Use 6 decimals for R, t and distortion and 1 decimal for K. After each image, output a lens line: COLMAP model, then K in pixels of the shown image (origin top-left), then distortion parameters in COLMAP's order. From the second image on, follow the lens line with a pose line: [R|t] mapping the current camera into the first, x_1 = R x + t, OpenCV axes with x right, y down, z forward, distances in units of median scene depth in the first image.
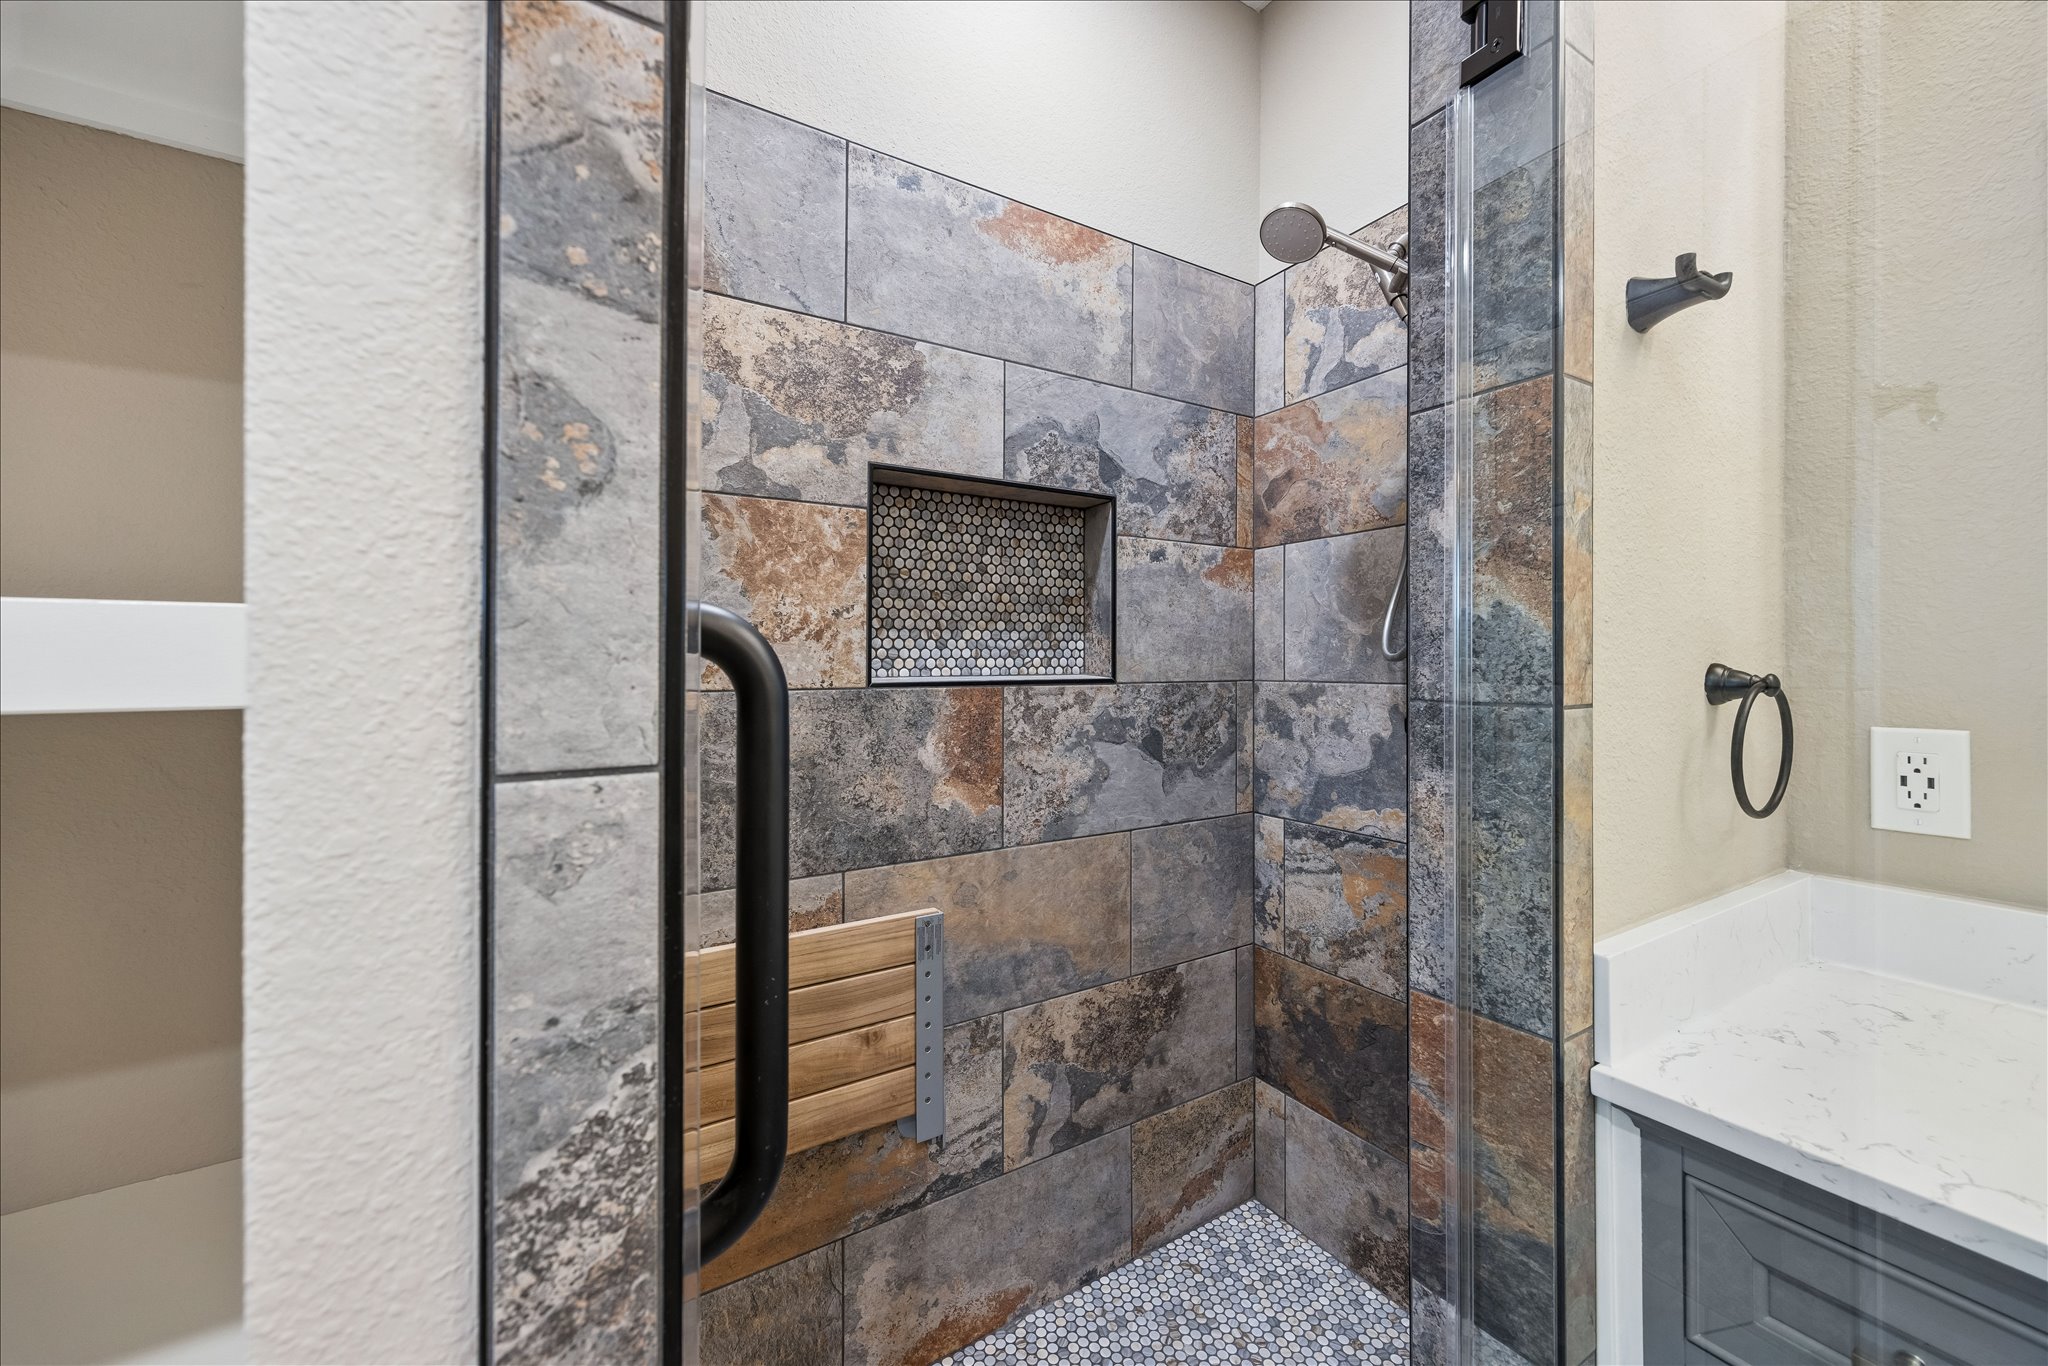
lens RADIAL K [[782.9, 0, 1017.1], [0, 782.9, 666.6], [0, 0, 1]] dist [0.007858, 0.000078]
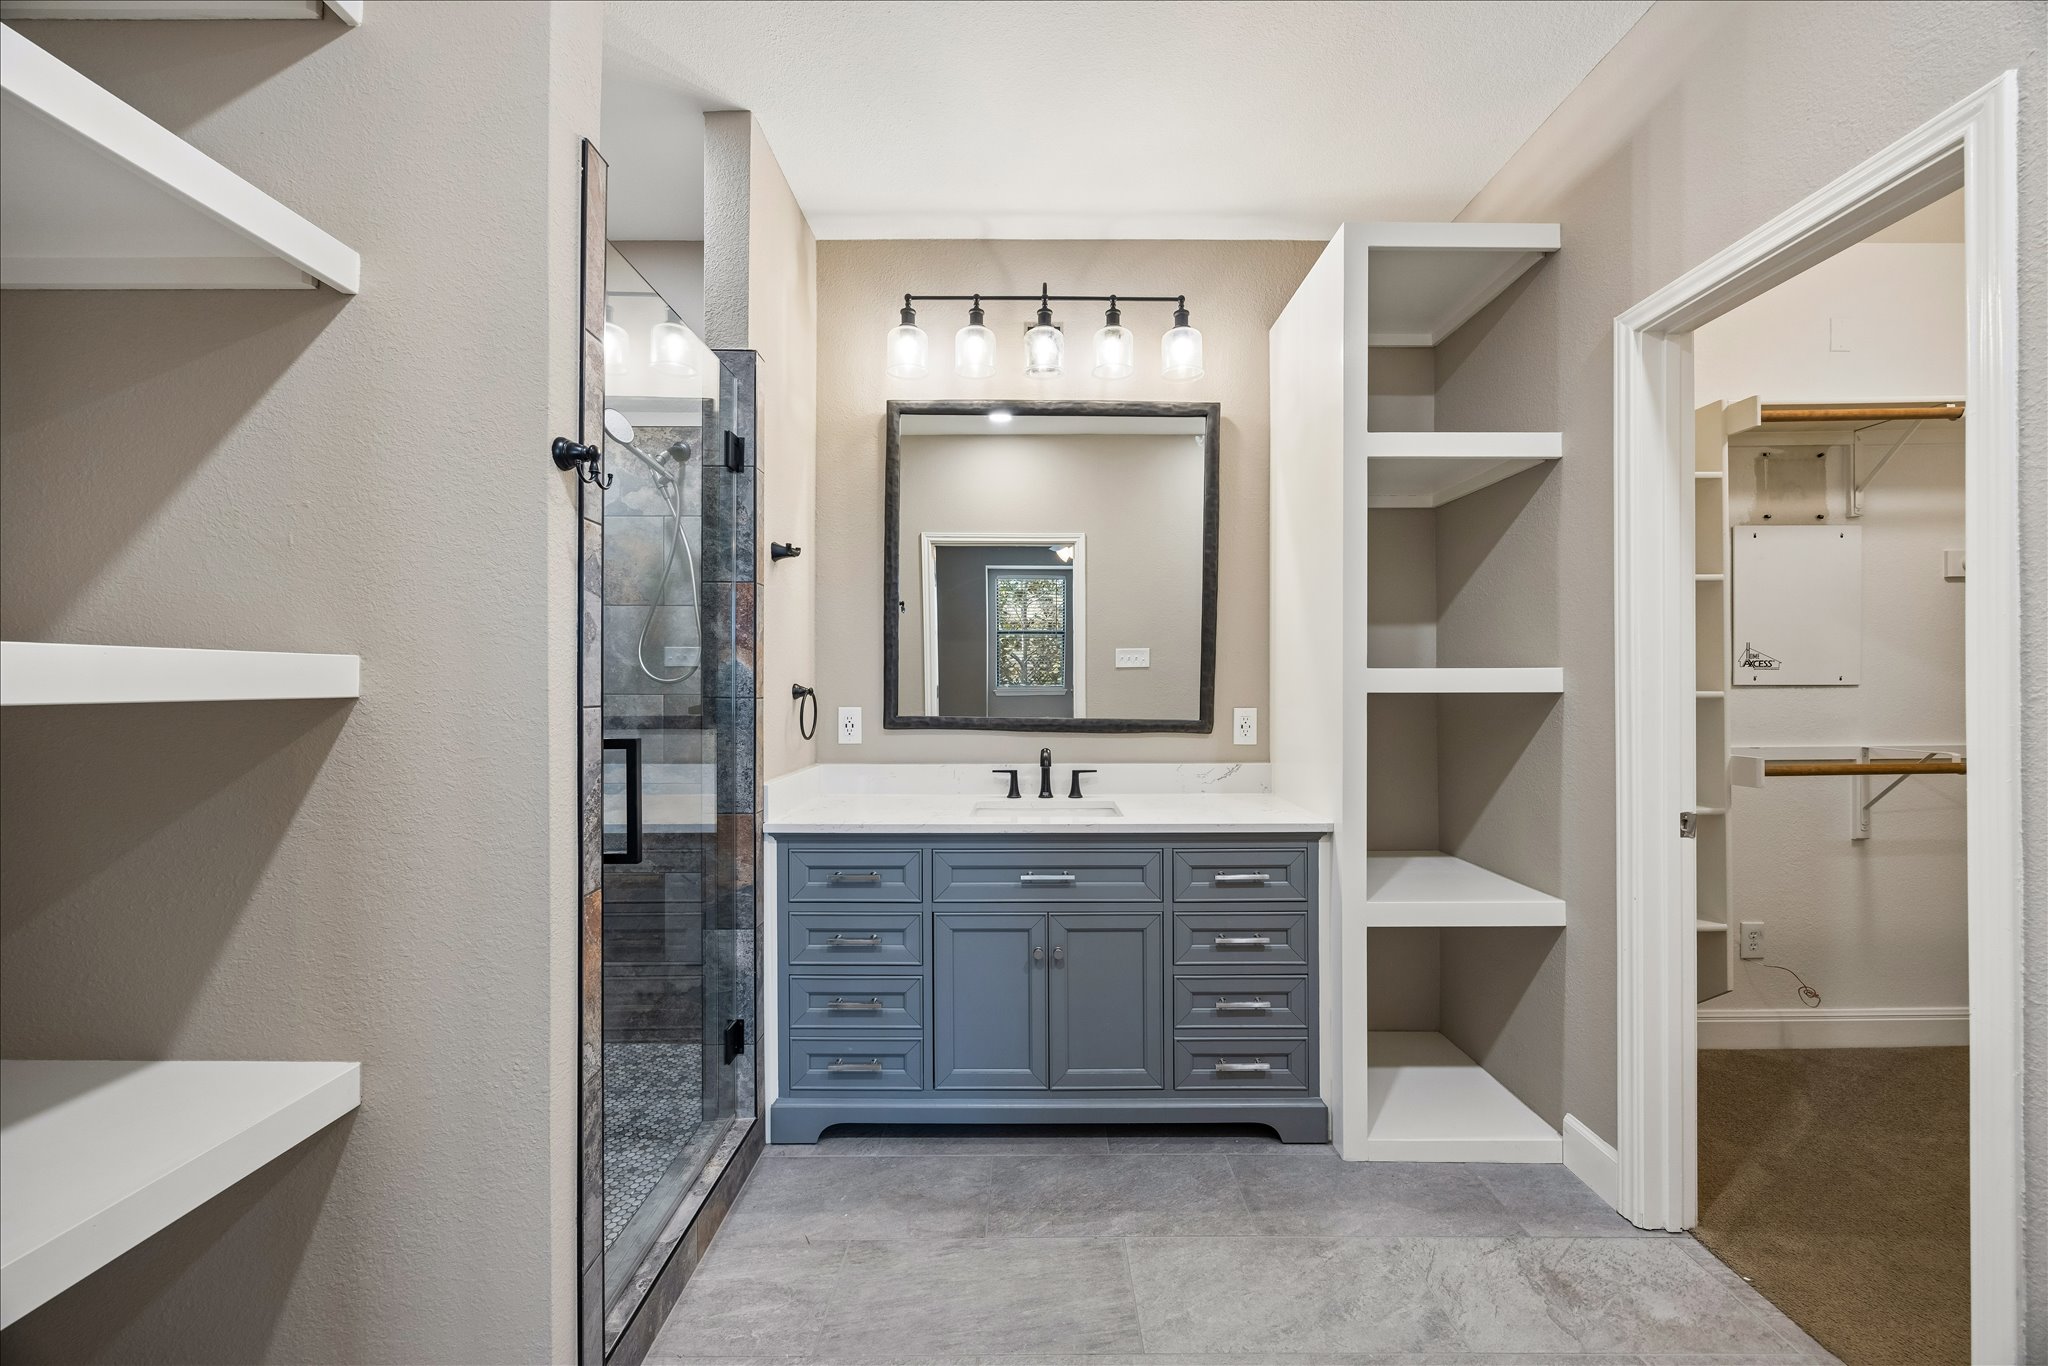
lens RADIAL K [[782.9, 0, 1025.7], [0, 782.9, 679.4], [0, 0, 1]] dist [0.007858, 0.000078]
pose [[0.520500, 0.008583, 0.853818, -1.143622], [0.001539, 0.999938, -0.010990, 0.014318], [-0.853860, 0.007034, 0.520455, -1.229732]]
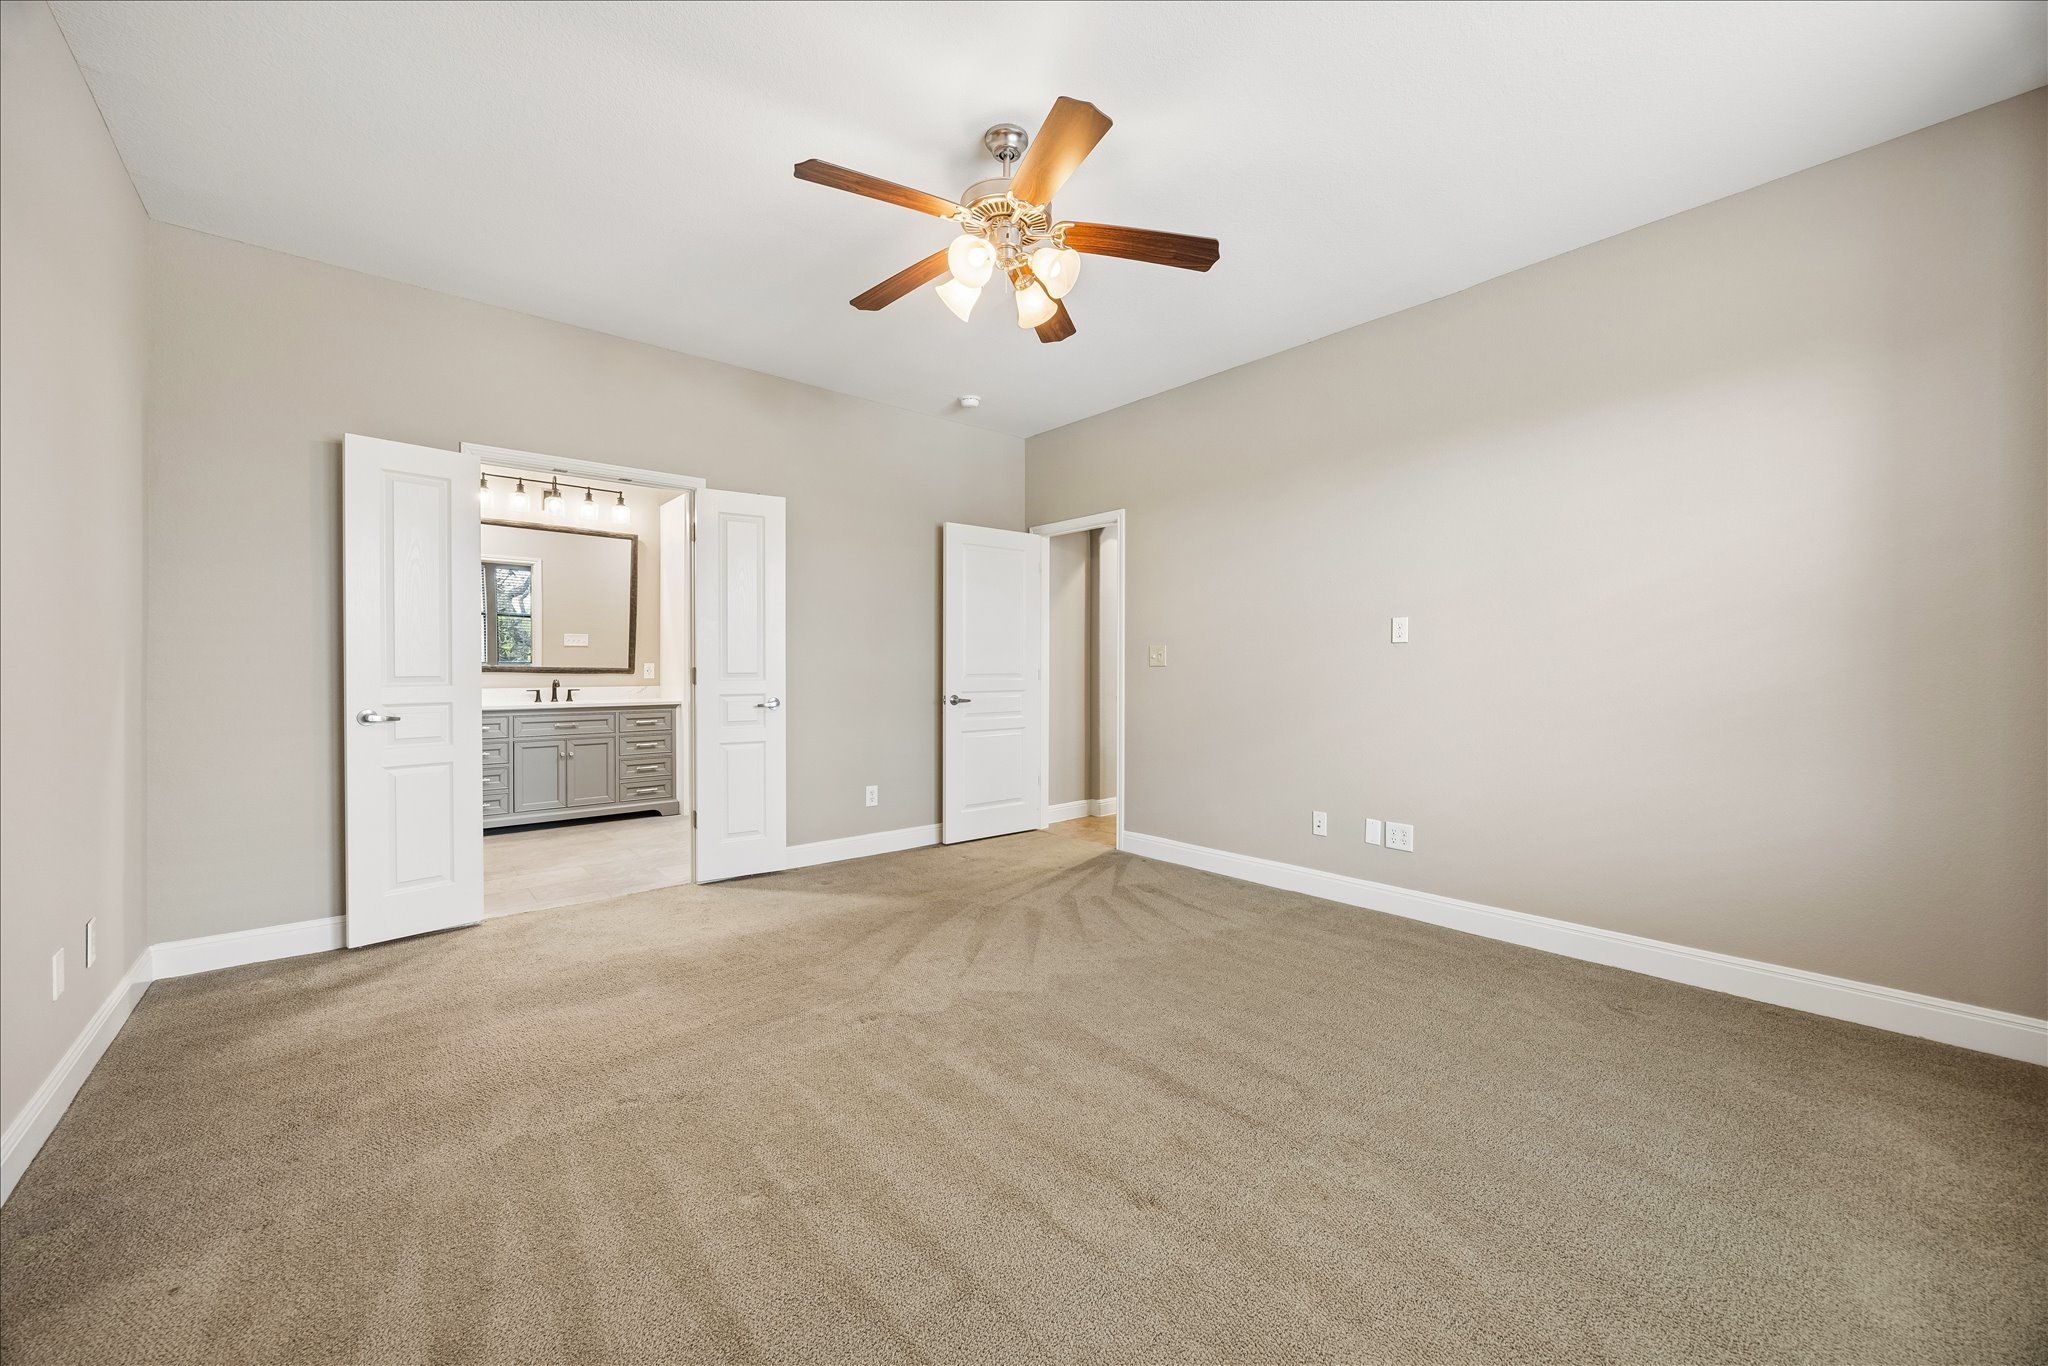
lens RADIAL K [[782.9, 0, 1027.2], [0, 782.9, 670.2], [0, 0, 1]] dist [0.007858, 0.000078]
pose [[-0.159885, 0.001225, 0.987135, -7.769867], [0.003935, 0.999992, -0.000604, 0.242501], [-0.987128, 0.003788, -0.159888, -3.259826]]
